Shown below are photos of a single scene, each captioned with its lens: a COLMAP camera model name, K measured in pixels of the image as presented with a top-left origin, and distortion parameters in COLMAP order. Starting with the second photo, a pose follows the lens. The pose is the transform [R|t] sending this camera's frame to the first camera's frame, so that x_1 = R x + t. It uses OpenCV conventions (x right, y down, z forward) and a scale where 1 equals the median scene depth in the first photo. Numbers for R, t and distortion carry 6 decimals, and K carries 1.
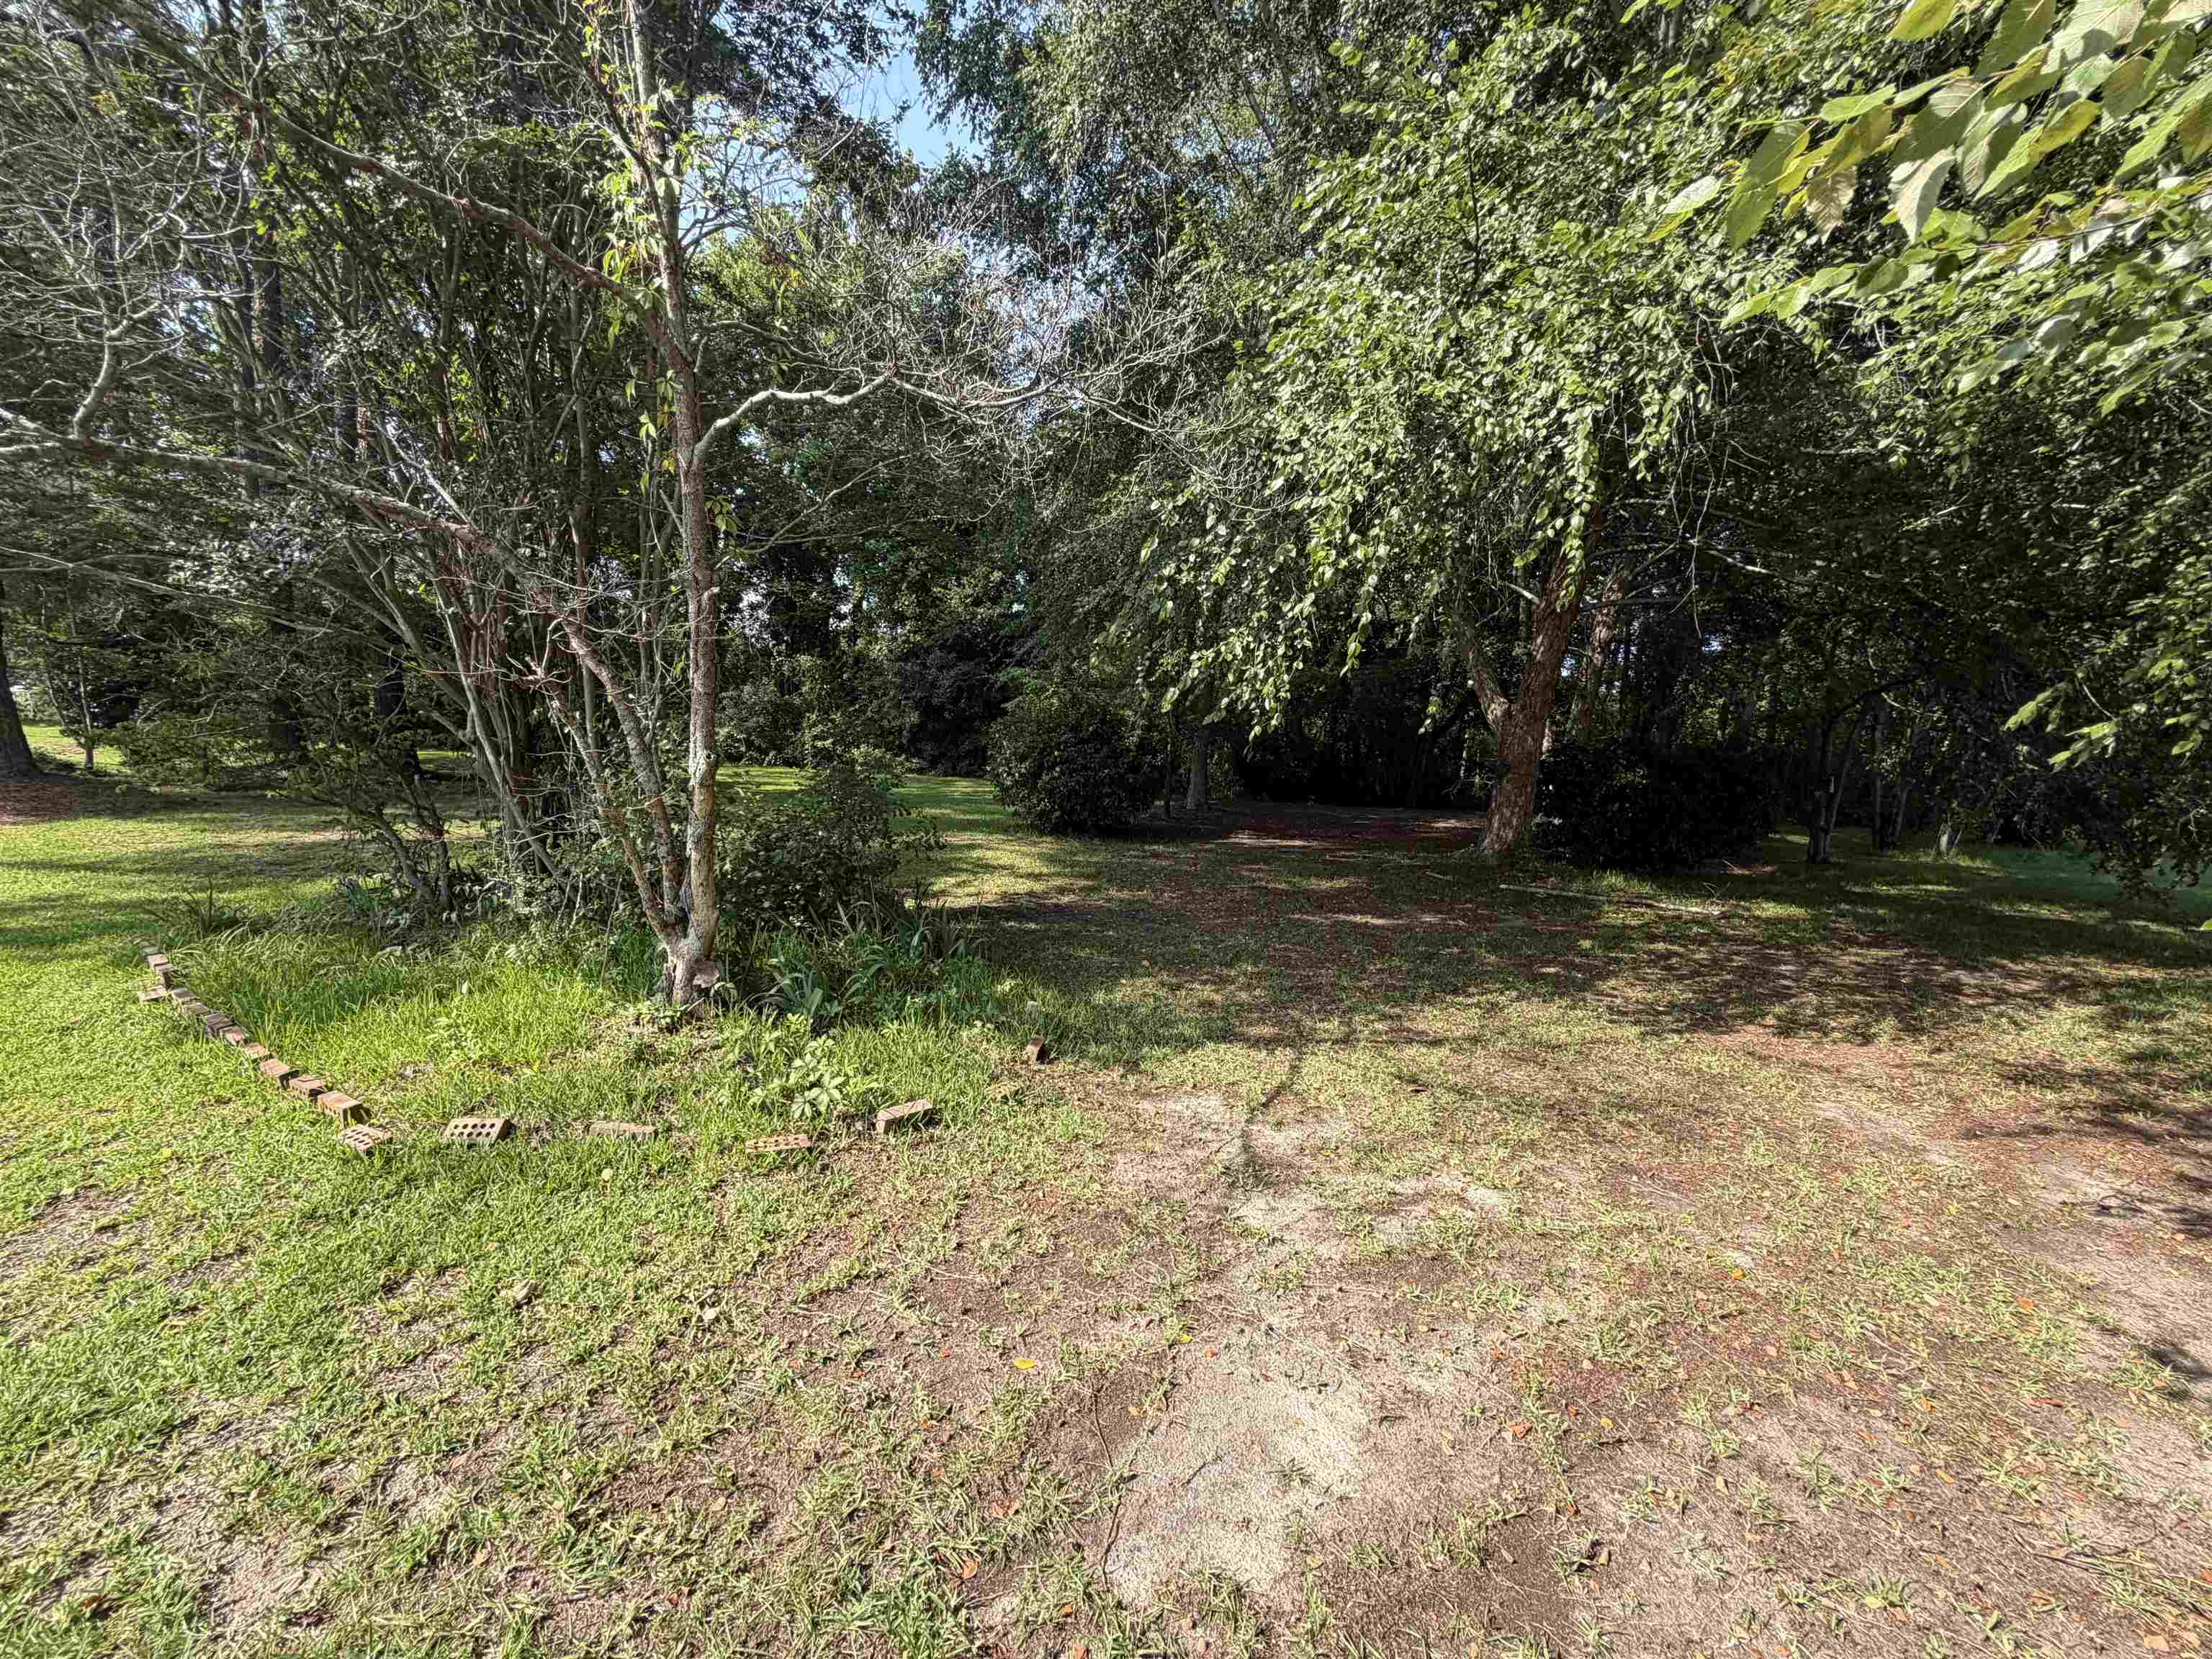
lens RADIAL K [[890.4, 0, 1109.9], [0, 890.4, 835.9], [0, 0, 1]] dist [-0.002903, -0.000105]
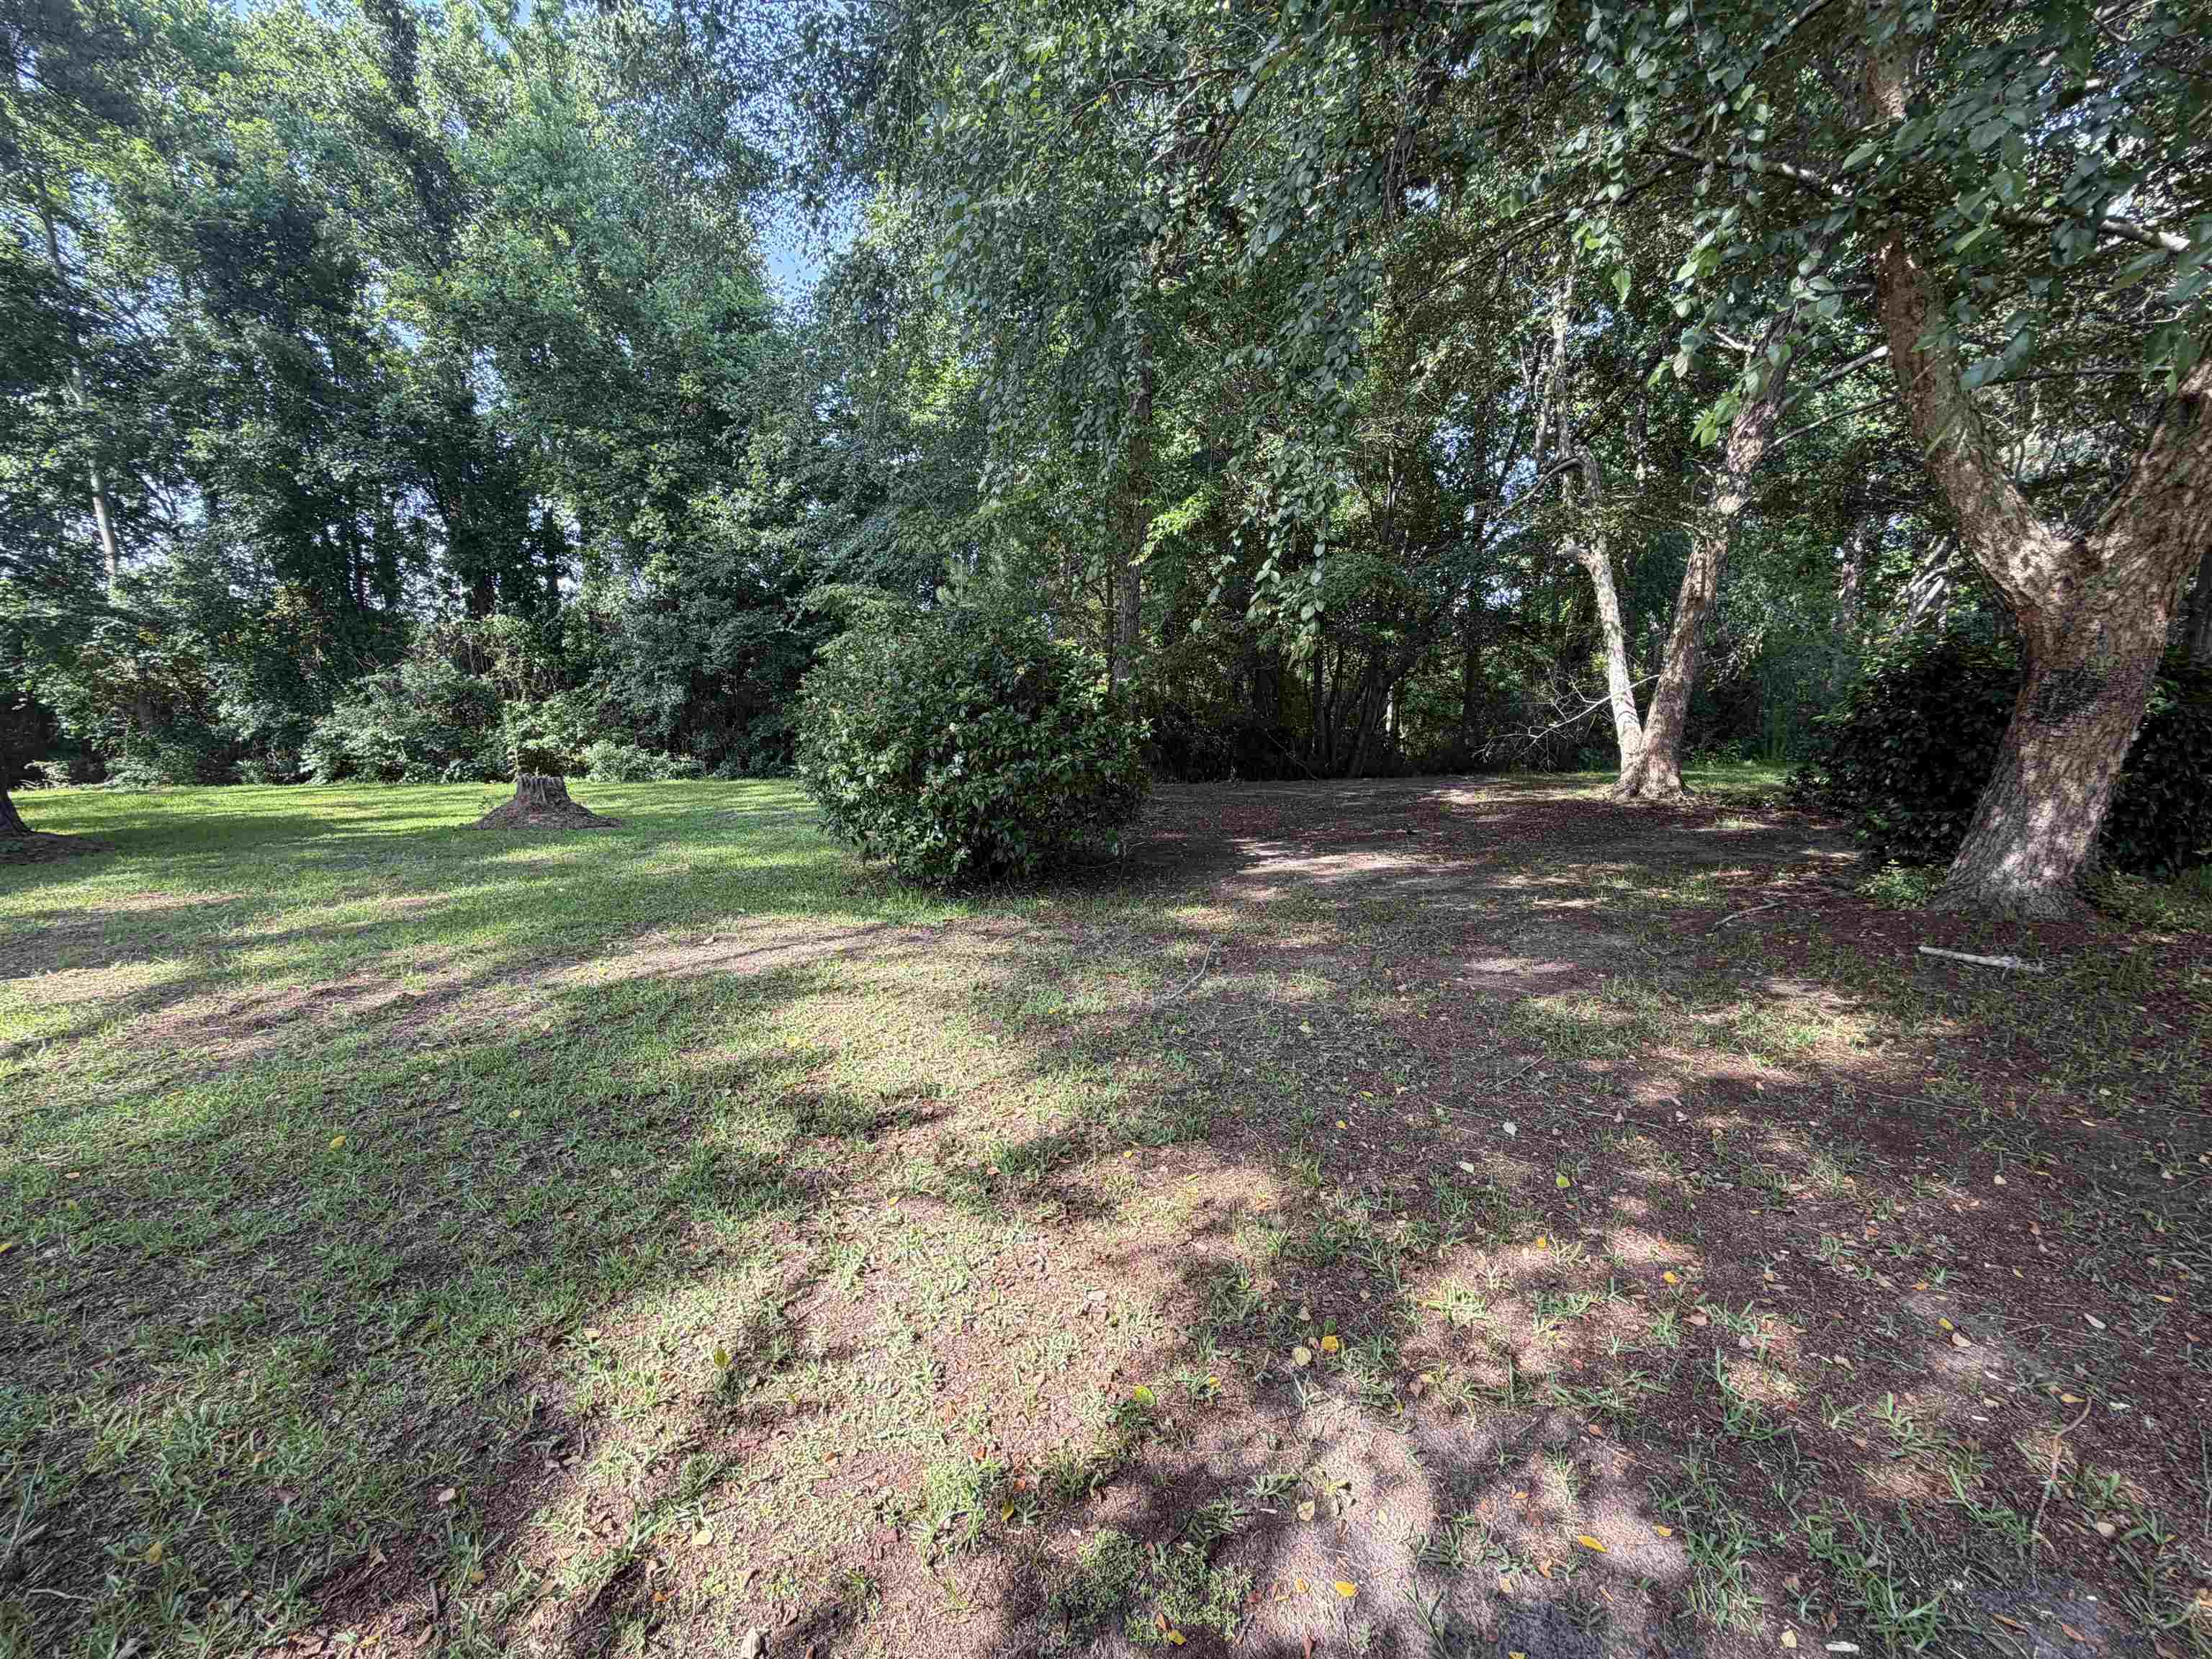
lens RADIAL K [[890.4, 0, 1101.0], [0, 890.4, 815.4], [0, 0, 1]] dist [-0.002903, -0.000105]
pose [[0.978172, -0.081903, 0.190975, -0.039224], [0.081093, 0.996634, 0.012066, -0.023402], [-0.191320, 0.003684, 0.981521, 0.266849]]
